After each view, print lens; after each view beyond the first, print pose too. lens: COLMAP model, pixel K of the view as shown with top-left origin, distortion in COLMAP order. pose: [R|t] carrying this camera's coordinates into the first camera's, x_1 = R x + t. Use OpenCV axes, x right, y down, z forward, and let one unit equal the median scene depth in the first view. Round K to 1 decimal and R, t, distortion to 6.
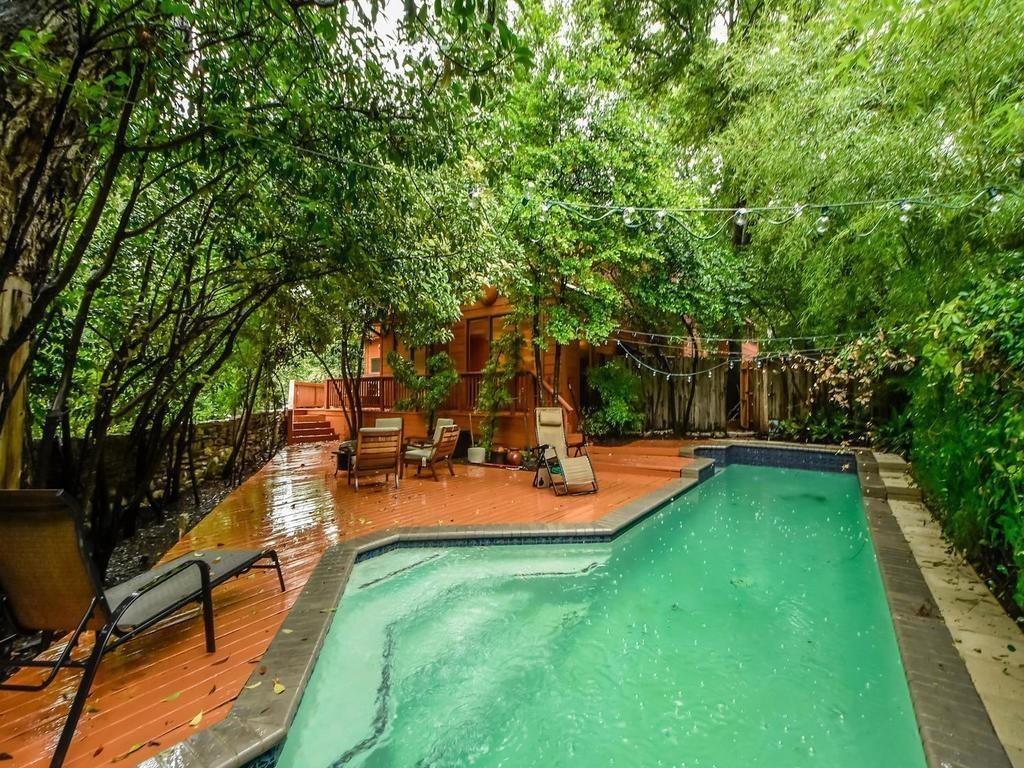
lens RADIAL K [[440.3, 0, 516.2], [0, 440.3, 382.6], [0, 0, 1]] dist [0.000769, 0.000172]
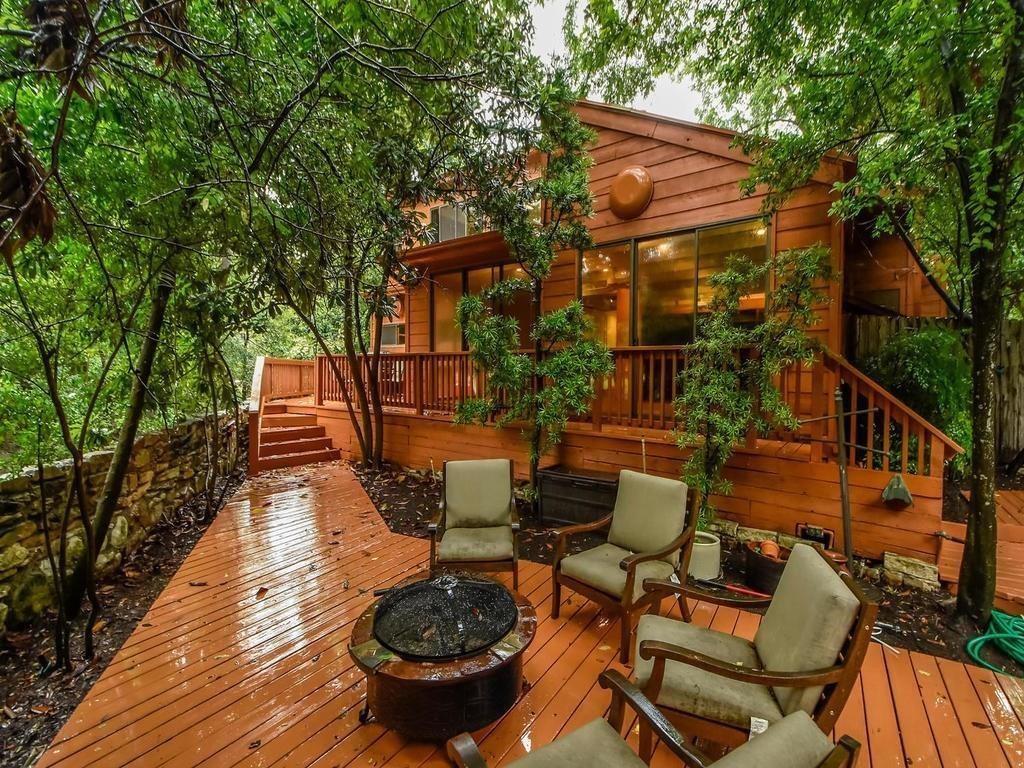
lens RADIAL K [[440.3, 0, 516.2], [0, 440.3, 382.6], [0, 0, 1]] dist [0.000769, 0.000172]
pose [[0.999779, 0.008792, 0.019108, -0.181038], [-0.009902, 0.998222, 0.058783, -0.009209], [-0.018557, -0.058959, 0.998088, 0.415215]]
